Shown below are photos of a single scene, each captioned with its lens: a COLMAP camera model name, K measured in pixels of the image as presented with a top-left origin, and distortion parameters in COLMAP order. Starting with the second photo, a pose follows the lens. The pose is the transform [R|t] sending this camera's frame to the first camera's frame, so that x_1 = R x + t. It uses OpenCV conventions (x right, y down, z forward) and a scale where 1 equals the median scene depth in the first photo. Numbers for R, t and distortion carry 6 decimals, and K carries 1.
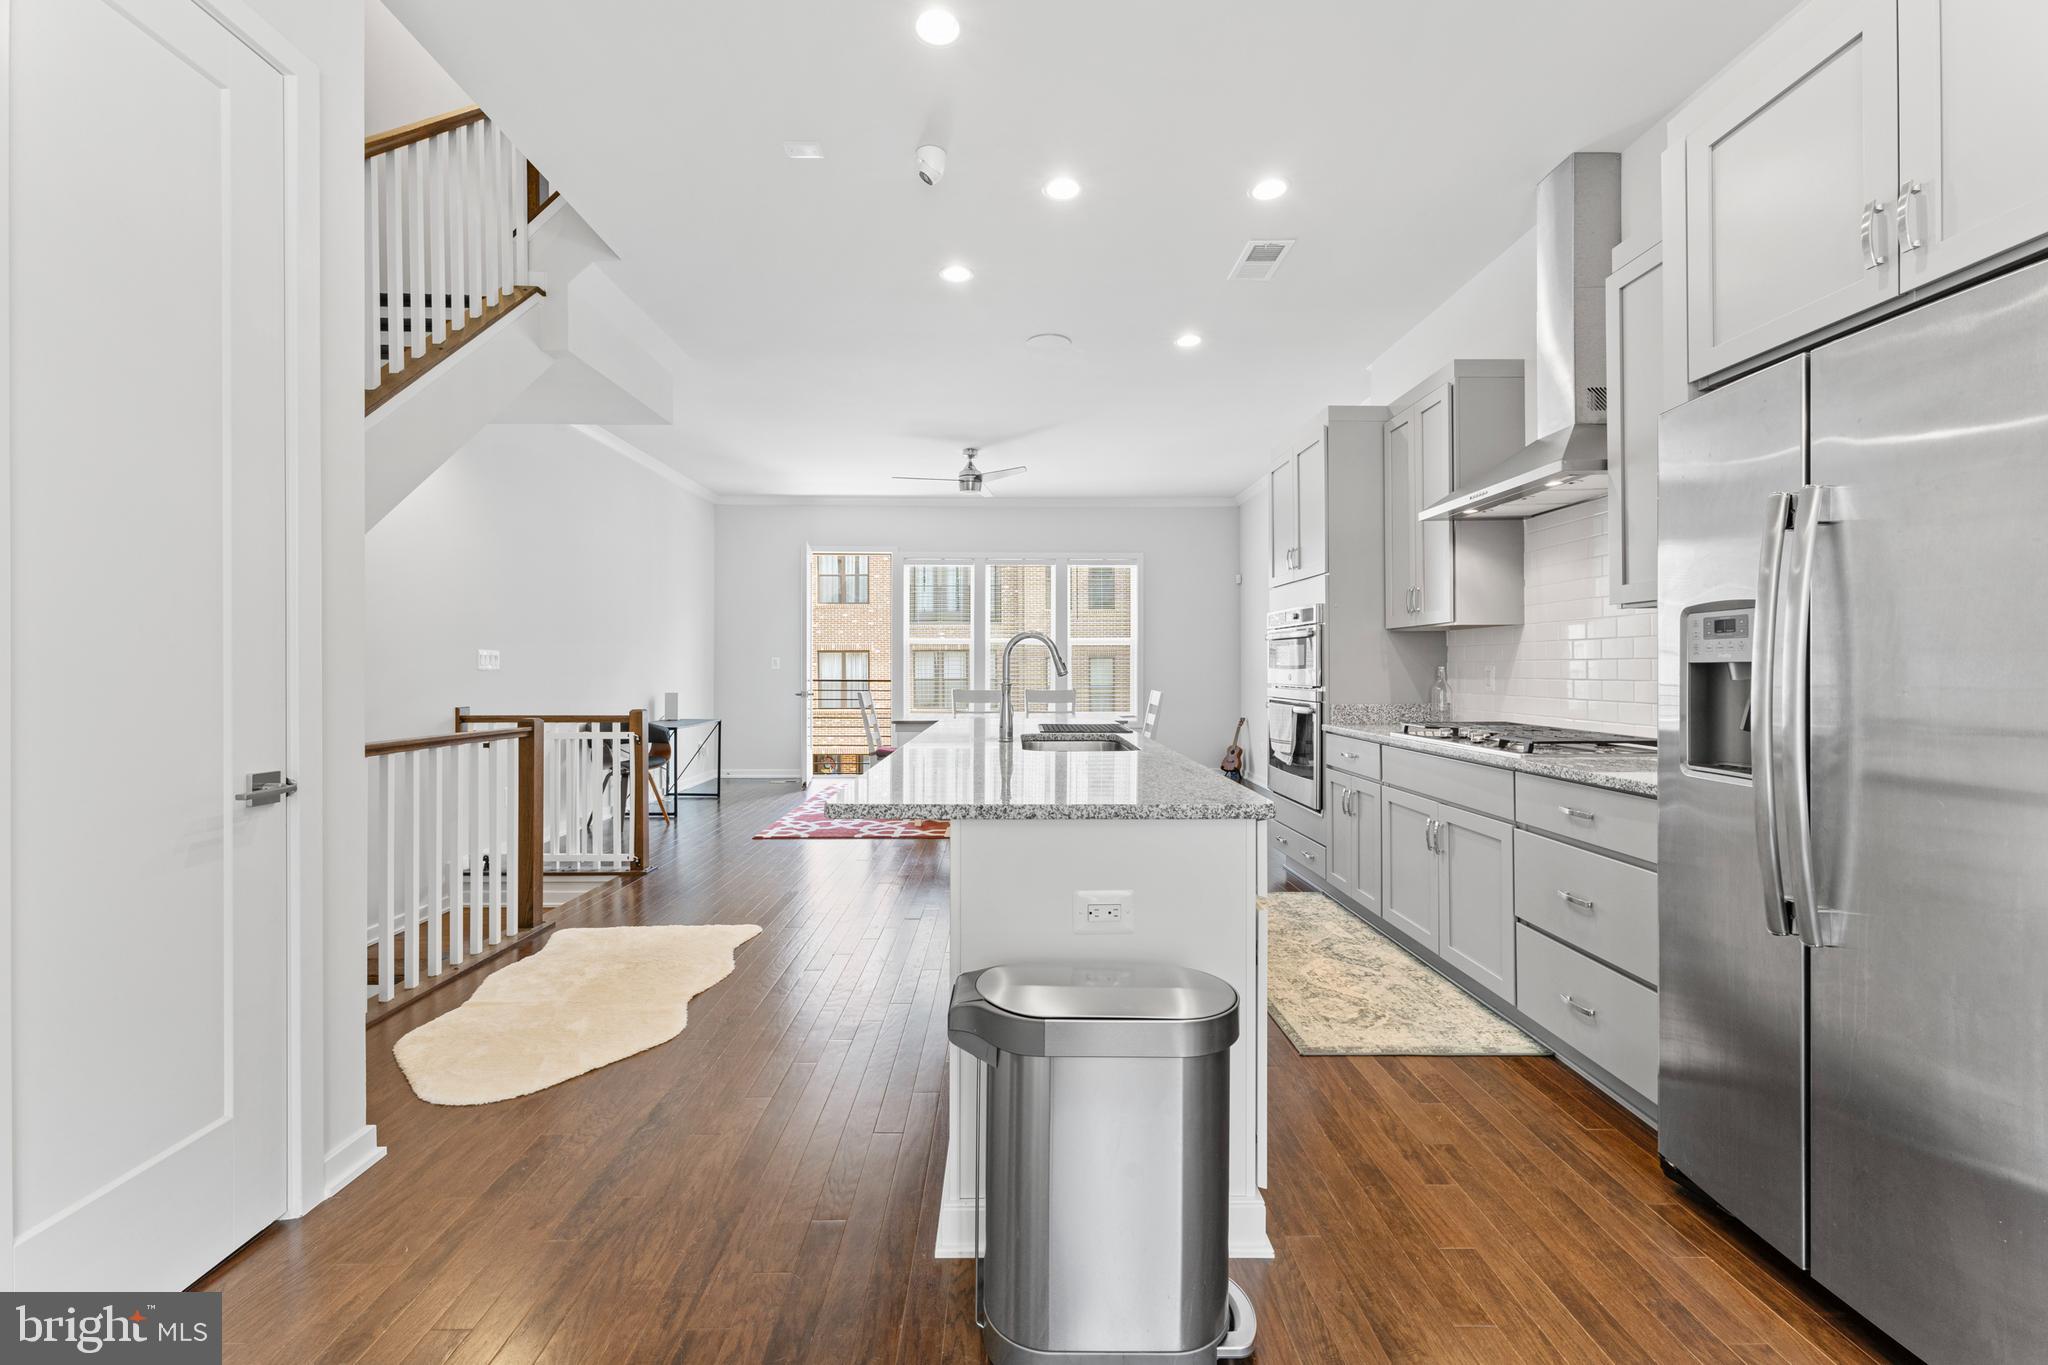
lens RADIAL K [[824.5, 0, 1028.4], [0, 824.5, 672.0], [0, 0, 1]] dist [-0.004077, -0.001008]
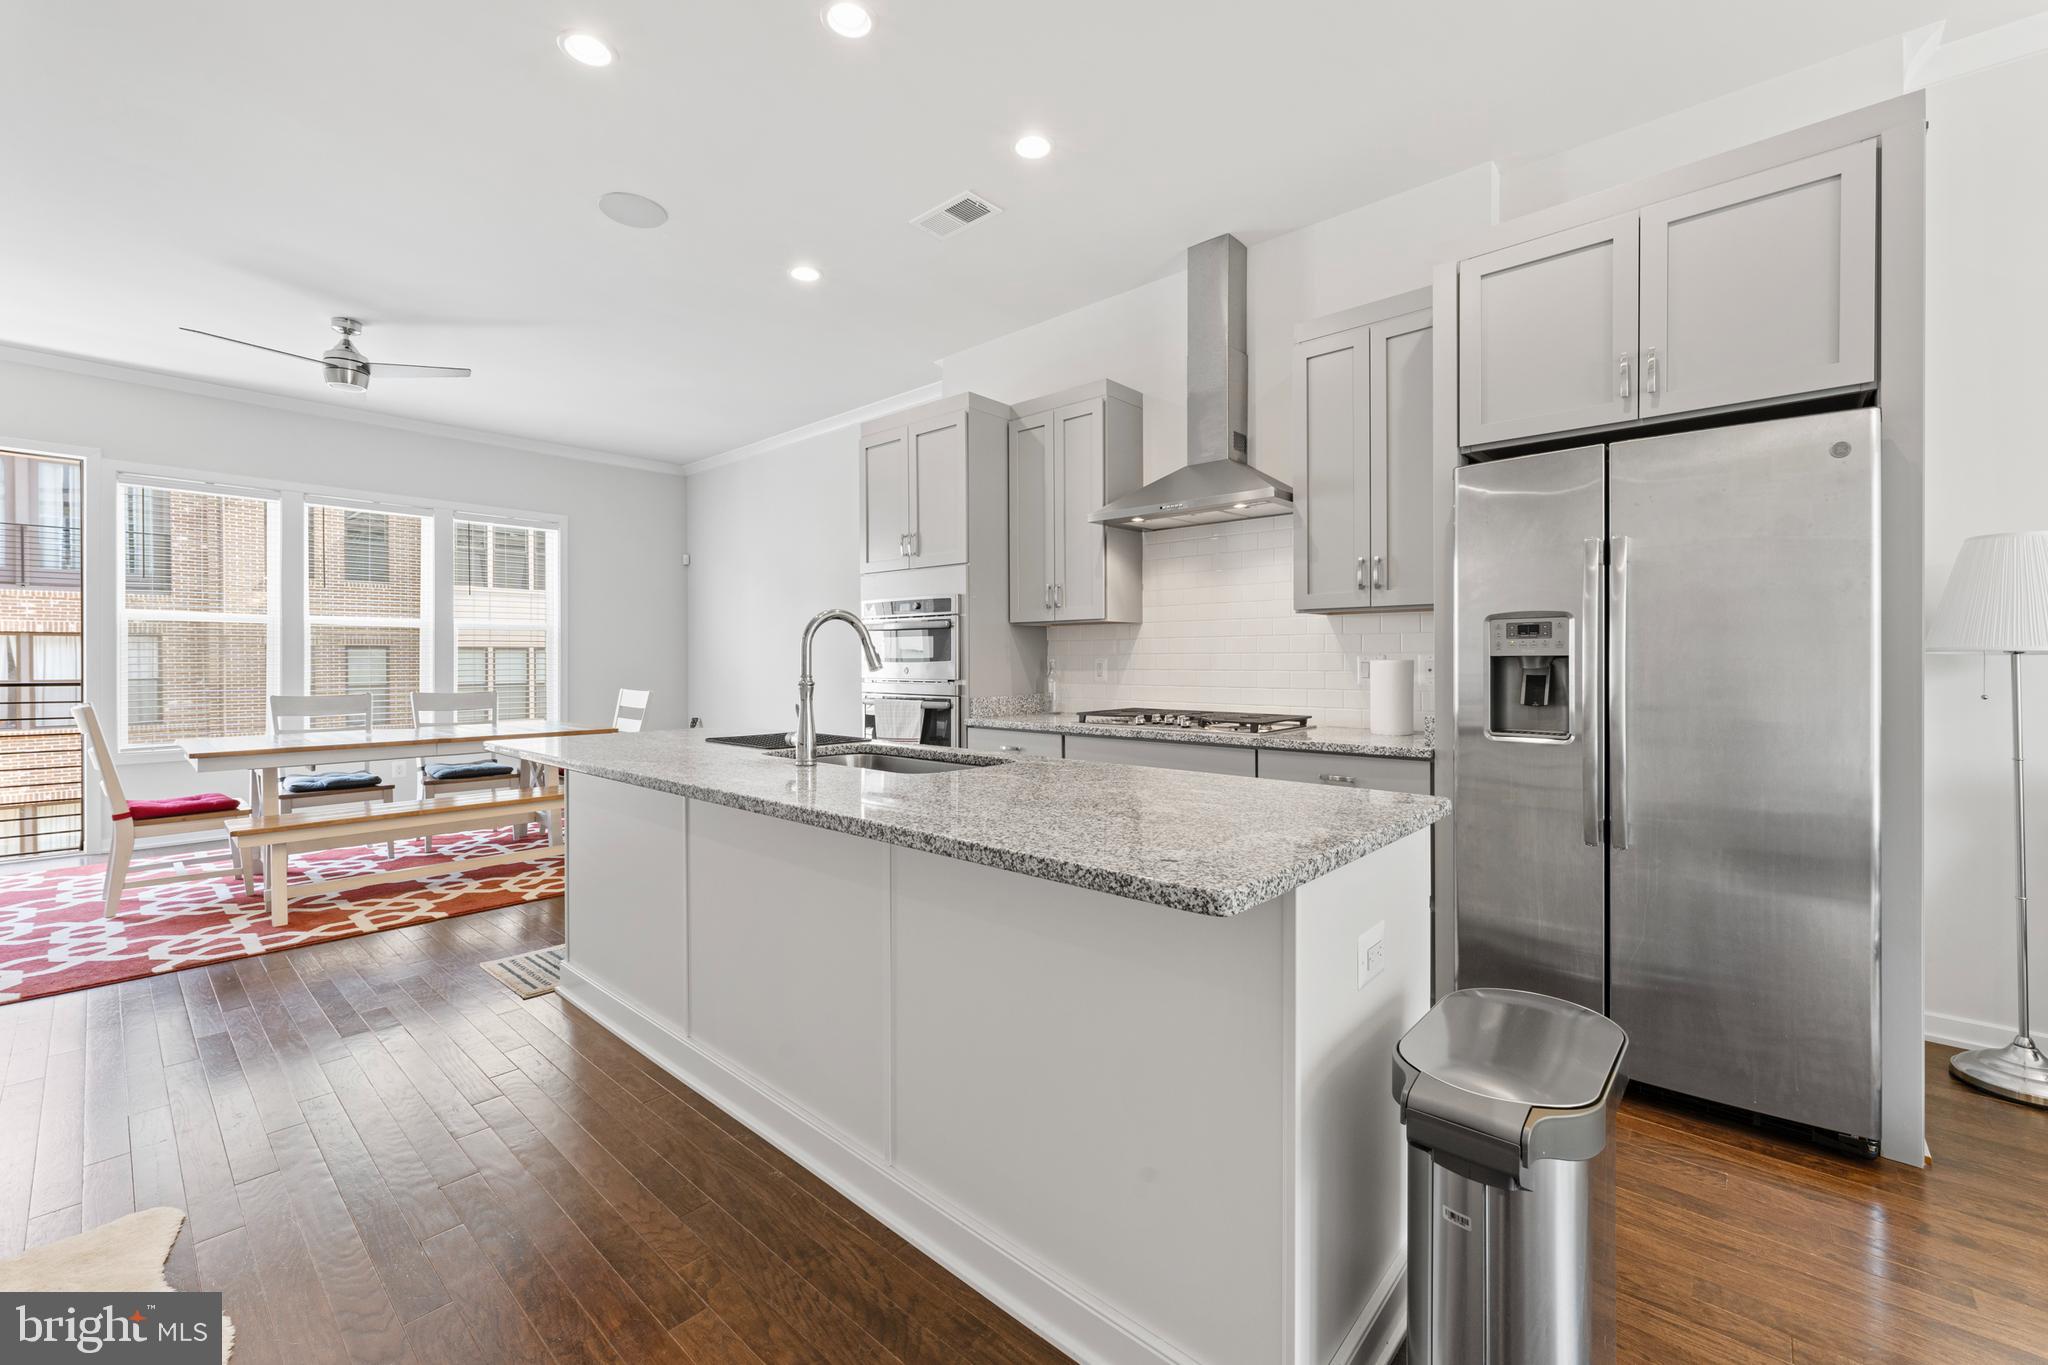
lens RADIAL K [[824.5, 0, 1034.5], [0, 824.5, 667.7], [0, 0, 1]] dist [-0.004077, -0.001008]
pose [[0.671318, -0.005354, 0.741150, -0.302782], [0.003511, 0.999986, 0.004044, -0.000144], [-0.741161, -0.000113, 0.671327, 0.283342]]
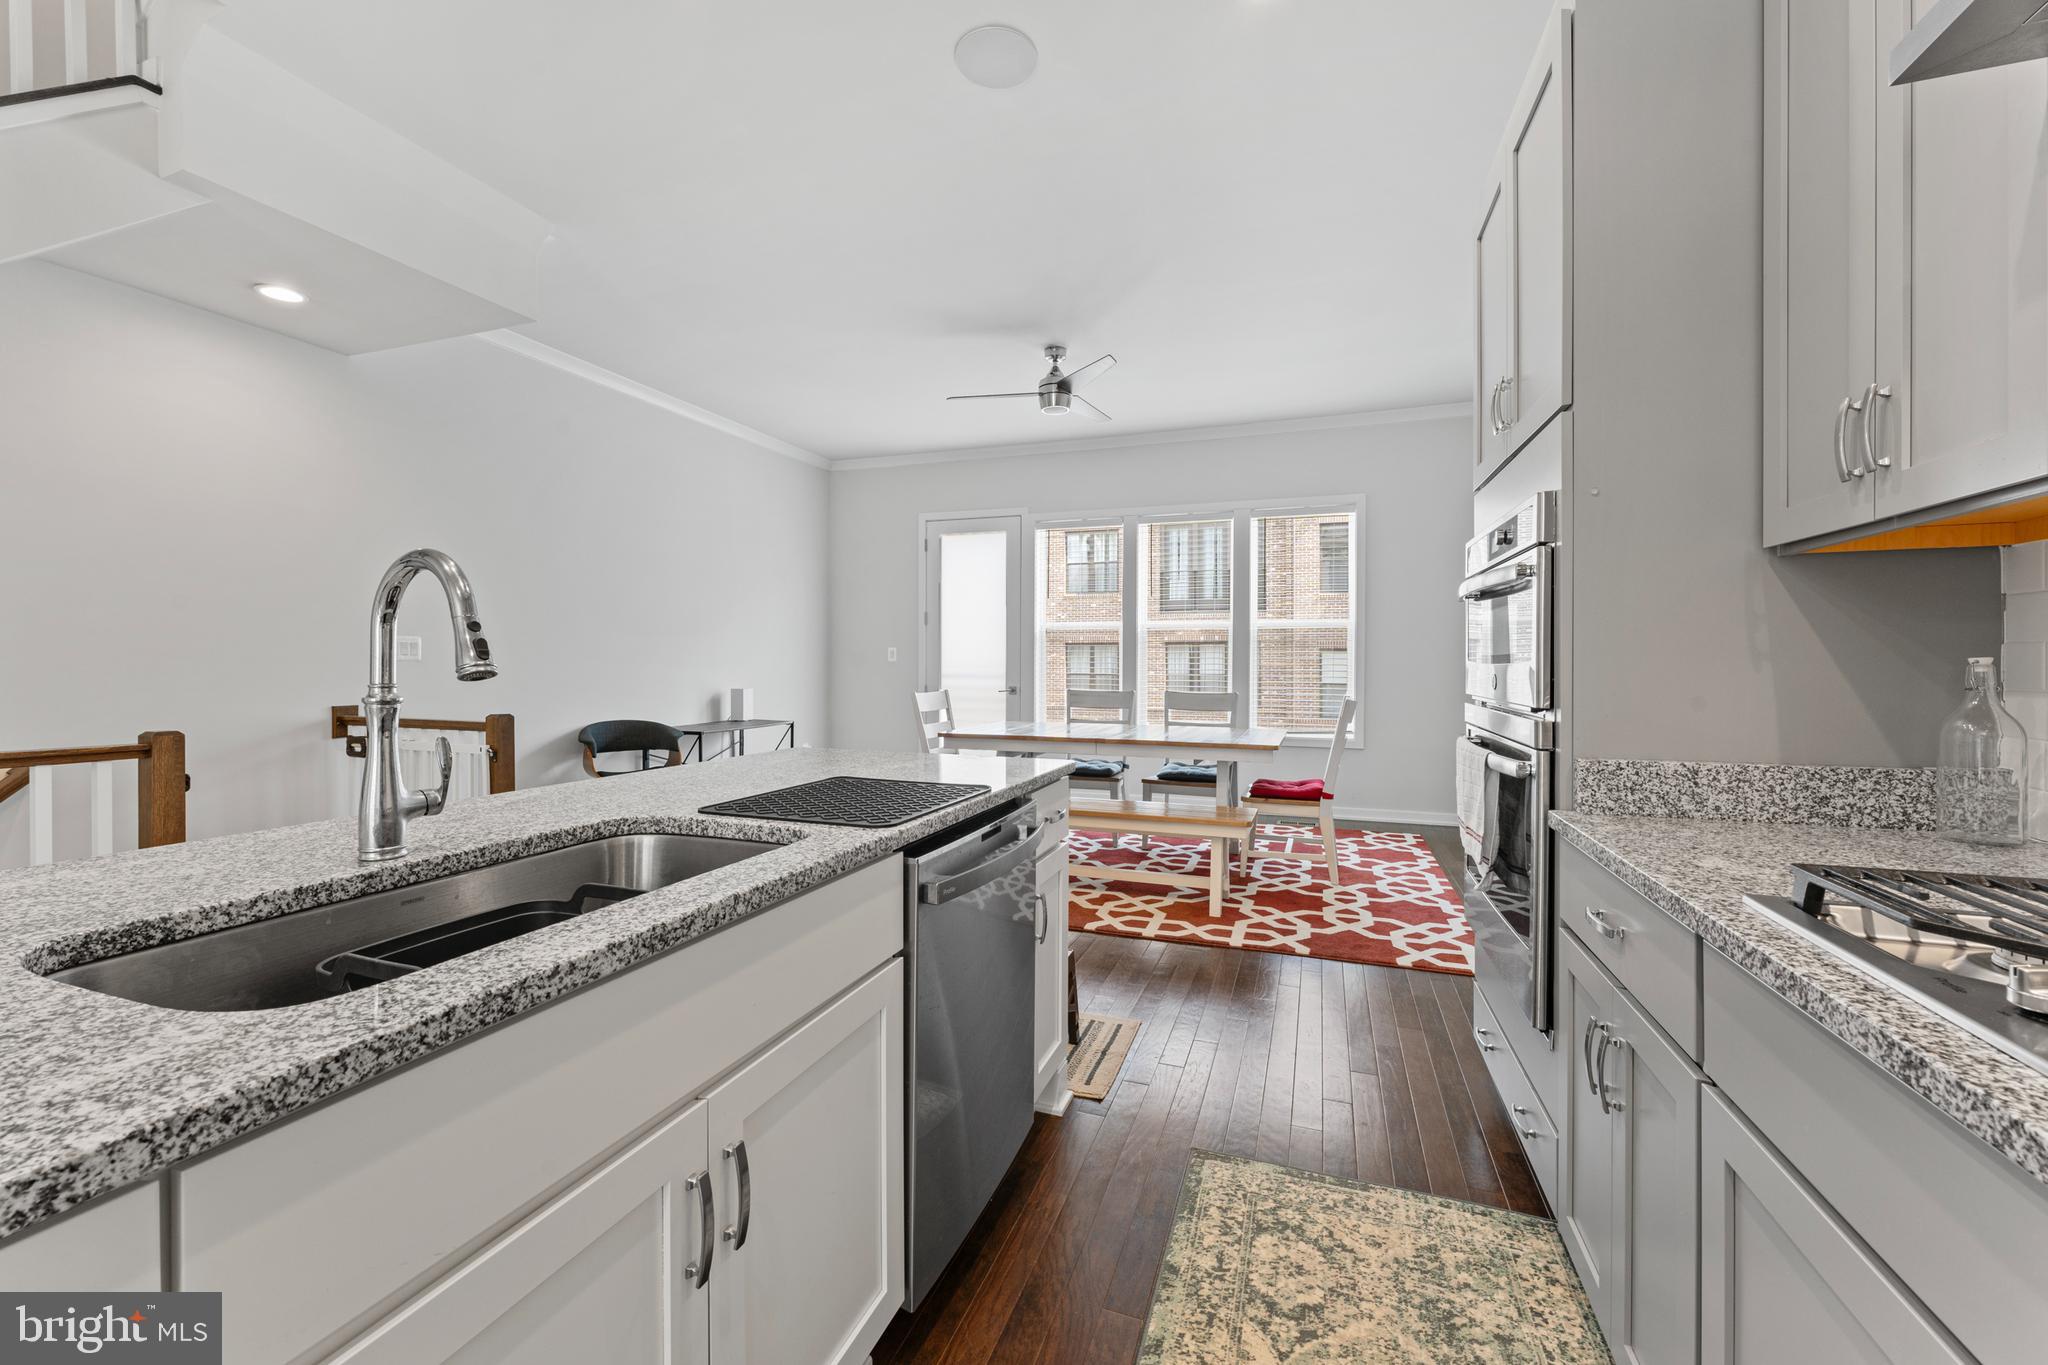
lens RADIAL K [[824.5, 0, 1029.4], [0, 824.5, 671.1], [0, 0, 1]] dist [-0.004077, -0.001008]
pose [[0.932374, 0.008631, -0.361391, 0.265921], [-0.006763, 0.999956, 0.006431, -0.000976], [0.361431, -0.003552, 0.932392, 0.555357]]
